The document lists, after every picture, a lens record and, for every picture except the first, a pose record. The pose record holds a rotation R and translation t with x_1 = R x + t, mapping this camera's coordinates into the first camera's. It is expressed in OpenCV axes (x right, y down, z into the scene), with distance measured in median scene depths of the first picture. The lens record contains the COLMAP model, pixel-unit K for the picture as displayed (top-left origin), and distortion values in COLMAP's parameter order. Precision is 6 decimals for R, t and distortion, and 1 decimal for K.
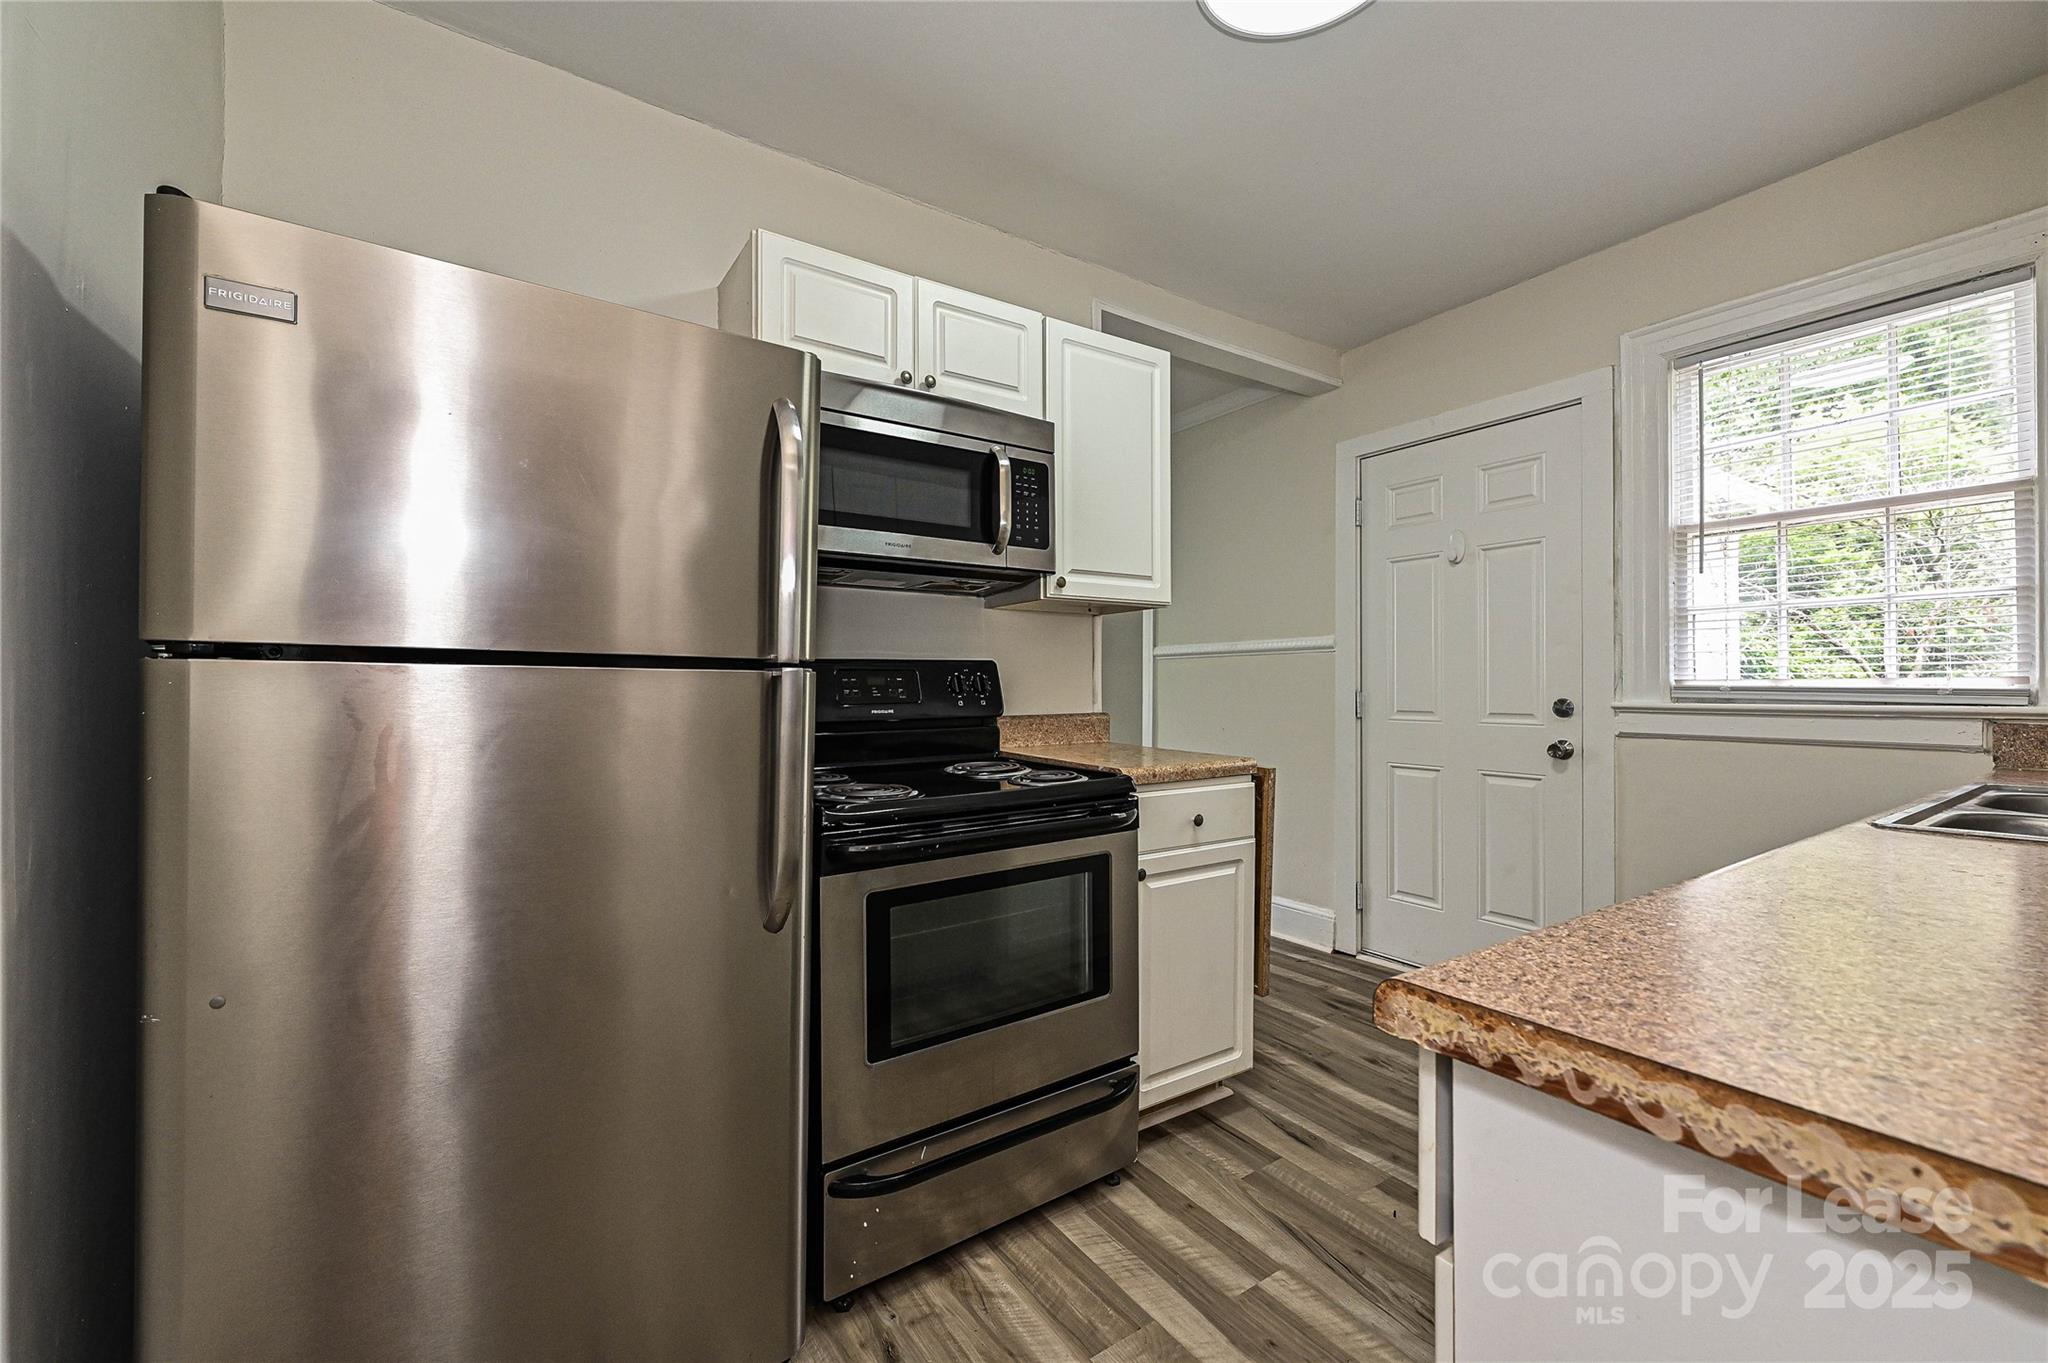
lens RADIAL K [[819.6, 0, 1019.9], [0, 819.6, 676.1], [0, 0, 1]] dist [-0.001187, 0.000104]
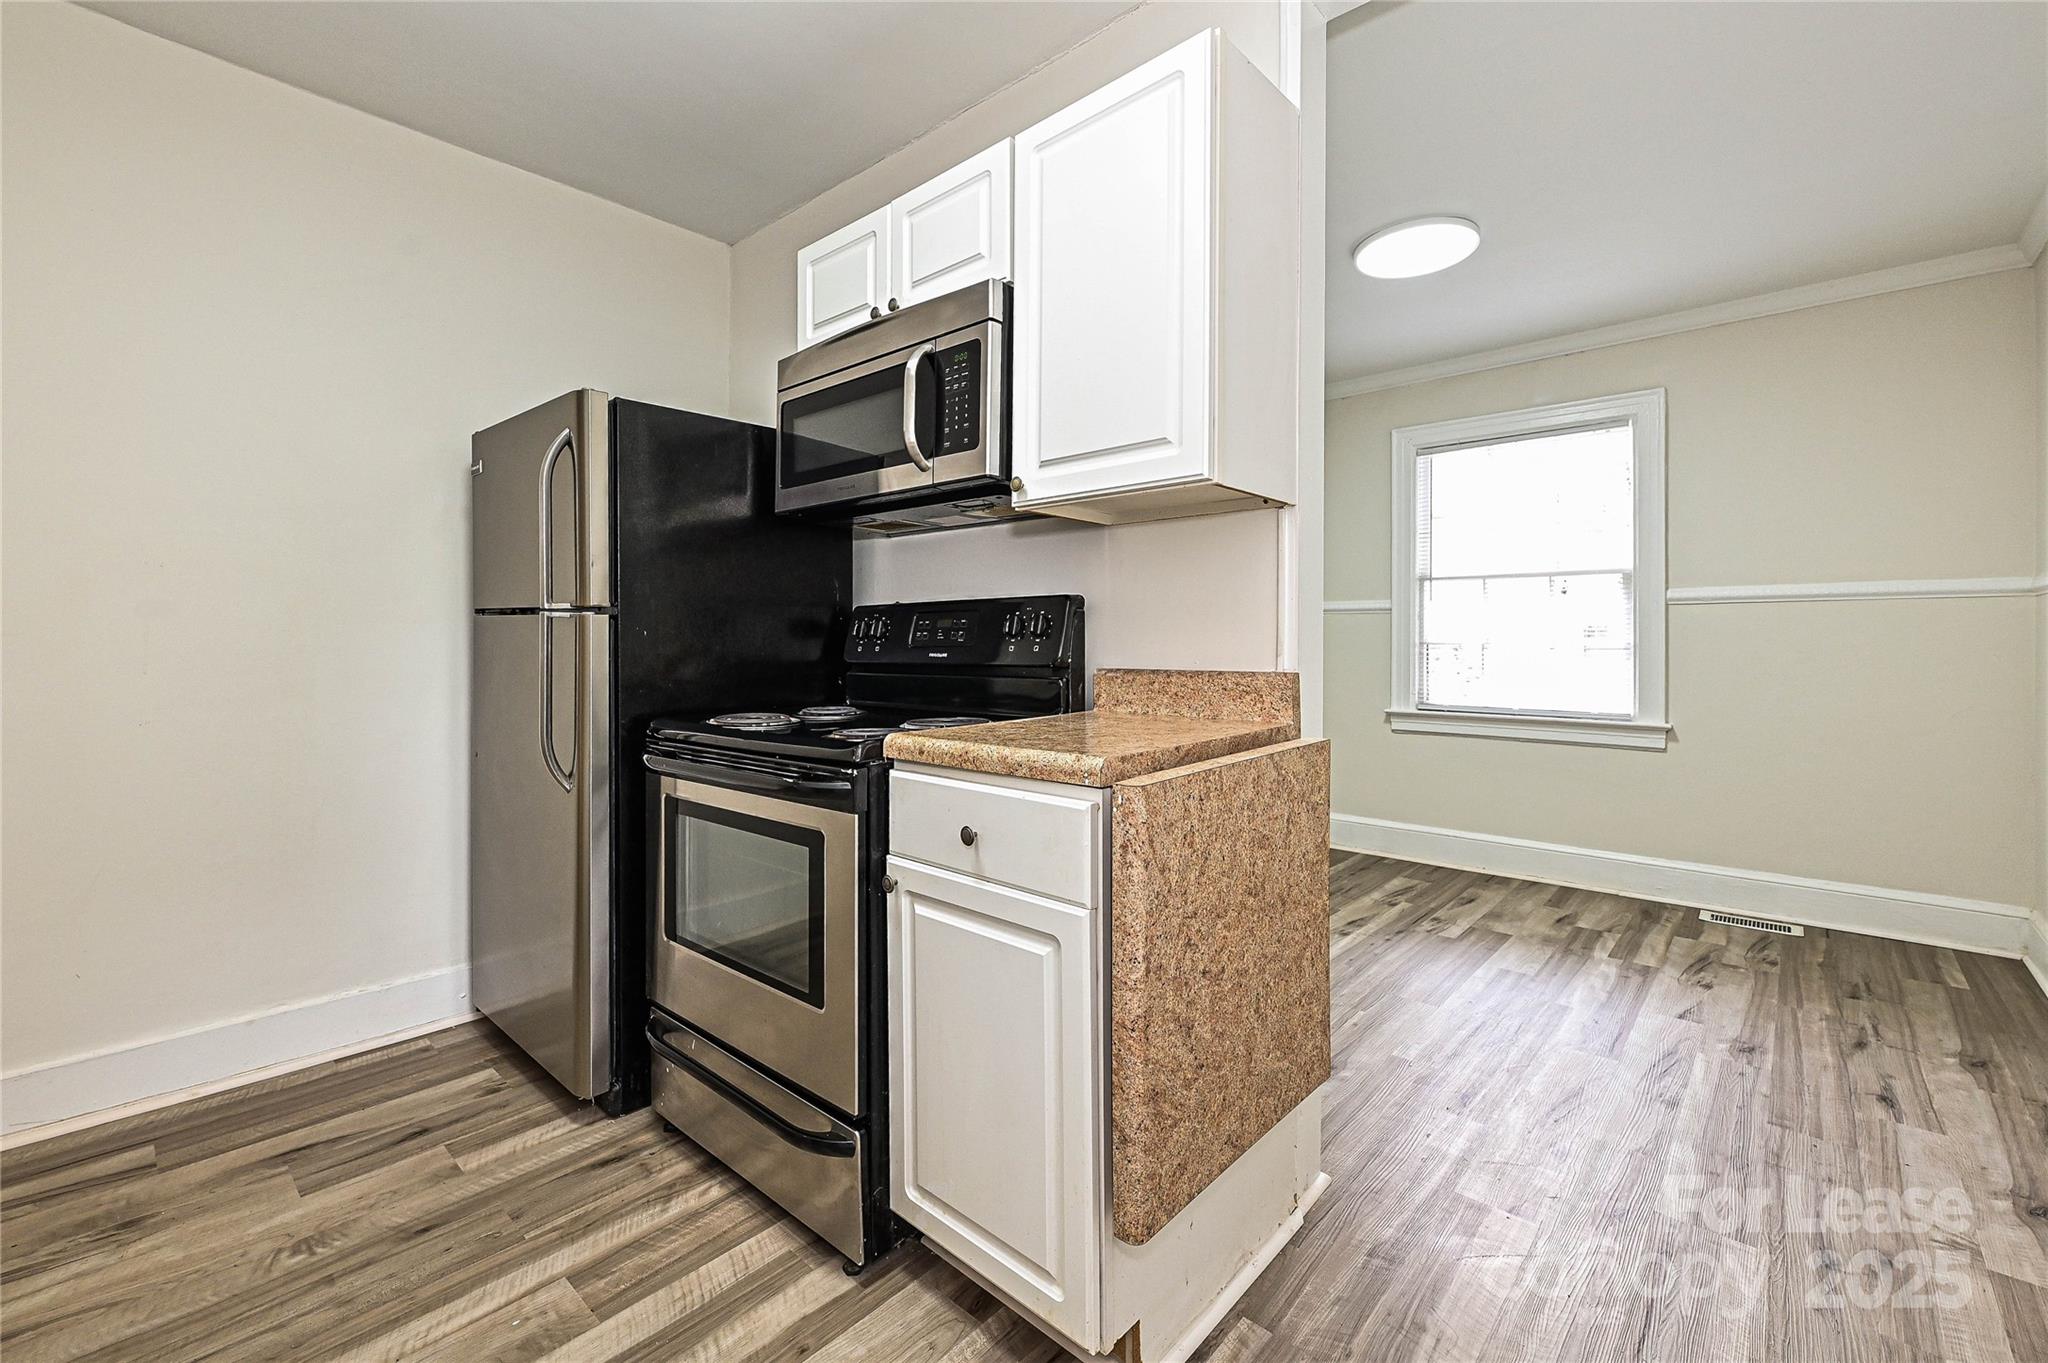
lens RADIAL K [[862.3, 0, 1000.4], [0, 862.3, 631.1], [0, 0, 1]] dist [-0.000225, 0.000066]
pose [[0.236738, -0.012181, -0.971497, 0.823823], [0.005006, 0.999923, -0.011317, 0.026827], [0.971561, -0.002184, 0.236780, 0.828292]]
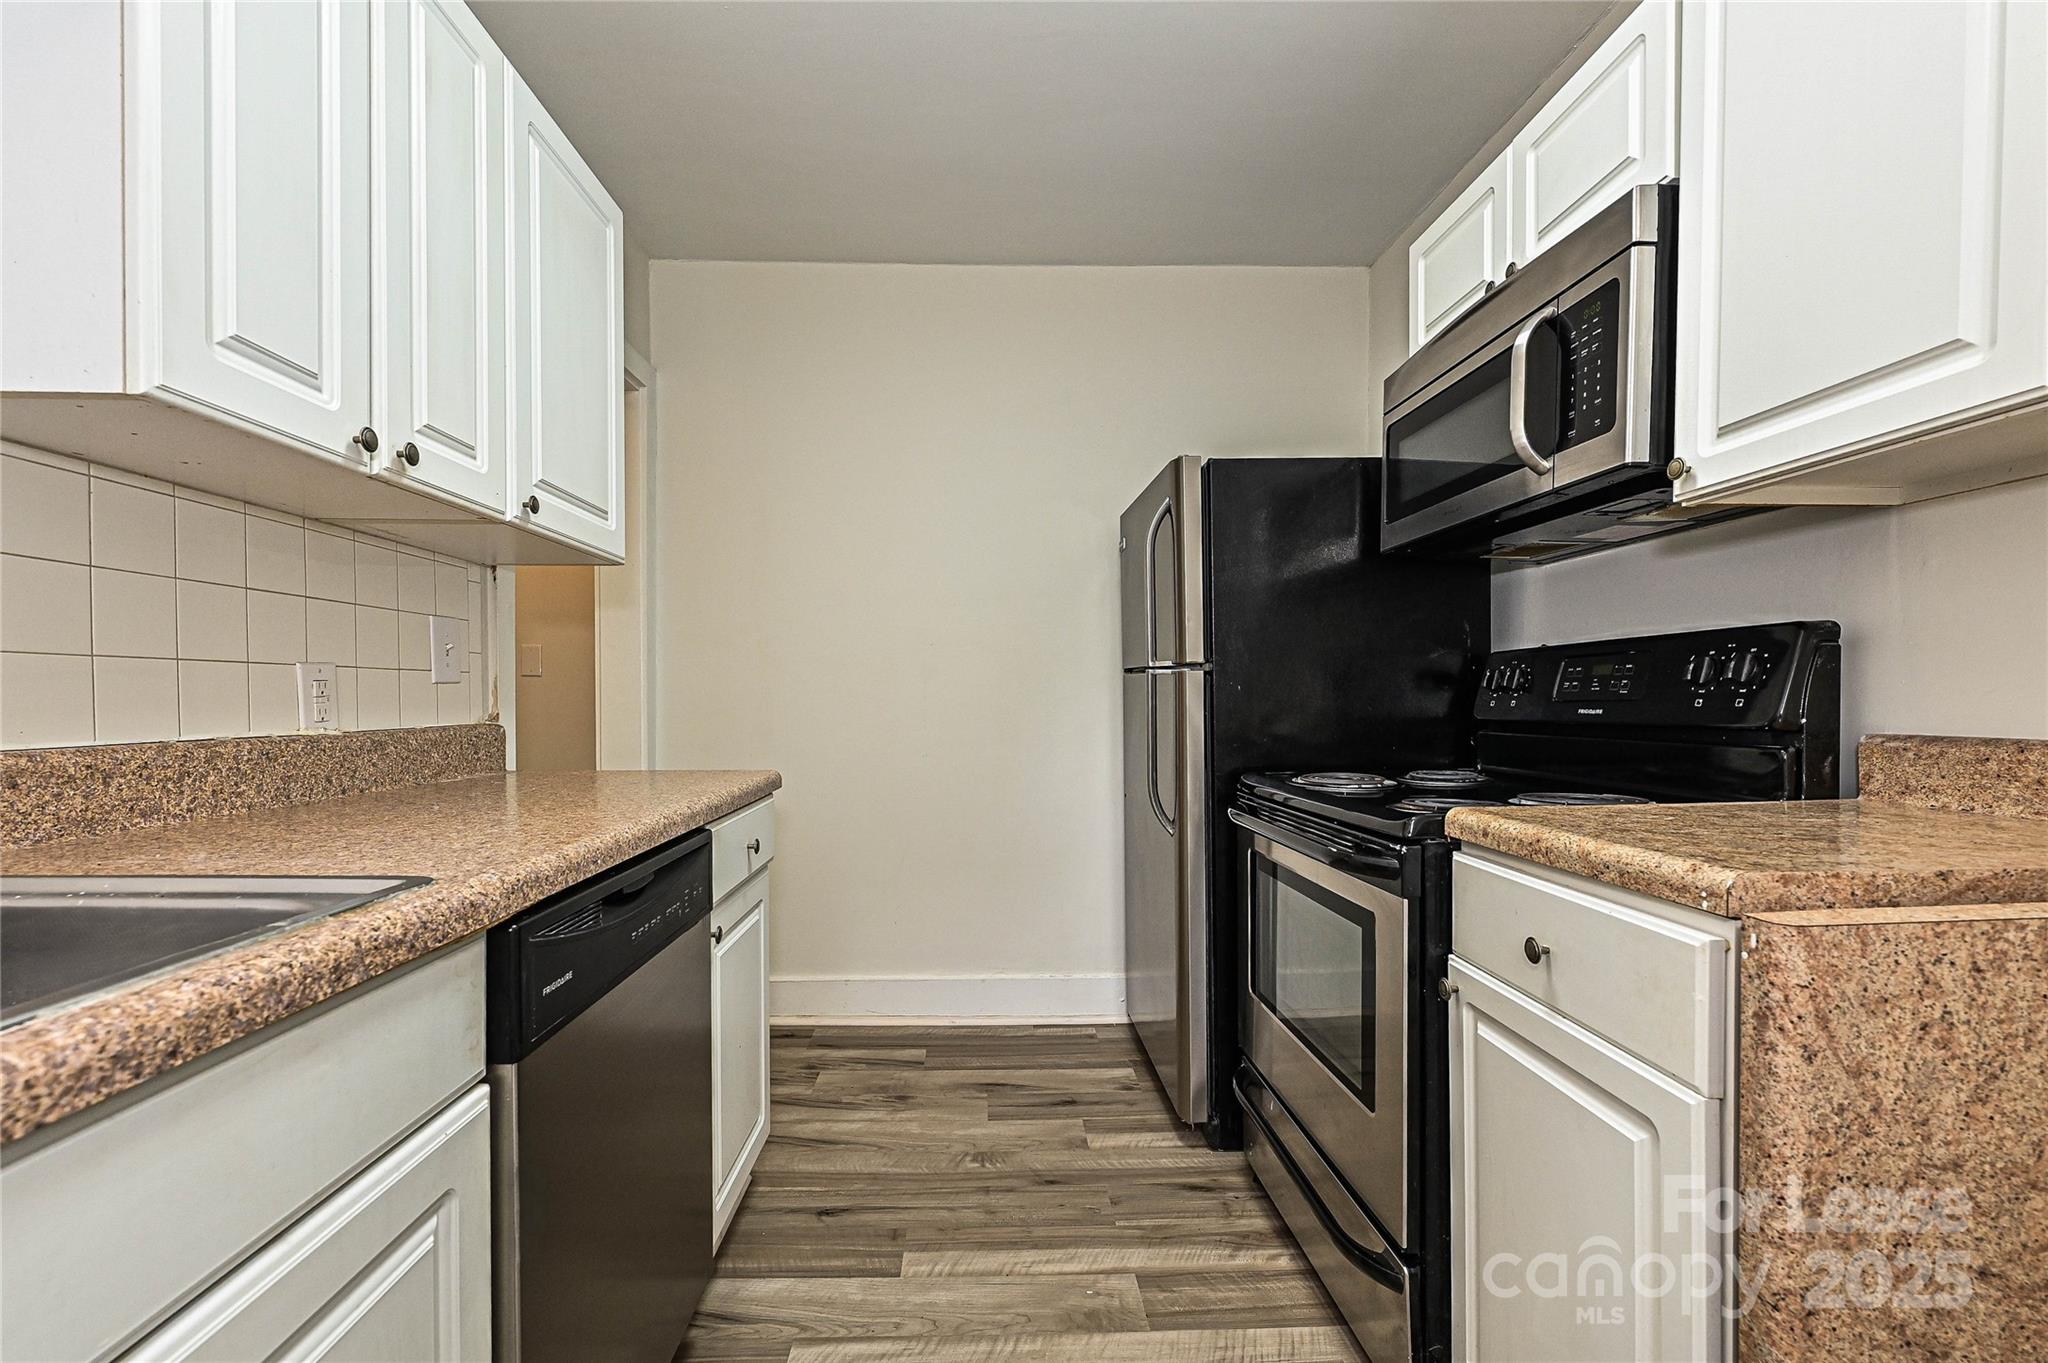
lens RADIAL K [[862.3, 0, 1002.3], [0, 862.3, 713.0], [0, 0, 1]] dist [-0.000225, 0.000066]
pose [[-0.526466, 0.016909, -0.850028, 0.762763], [0.009530, 0.999857, 0.013987, 0.028510], [0.850143, -0.000737, -0.526551, 0.954498]]
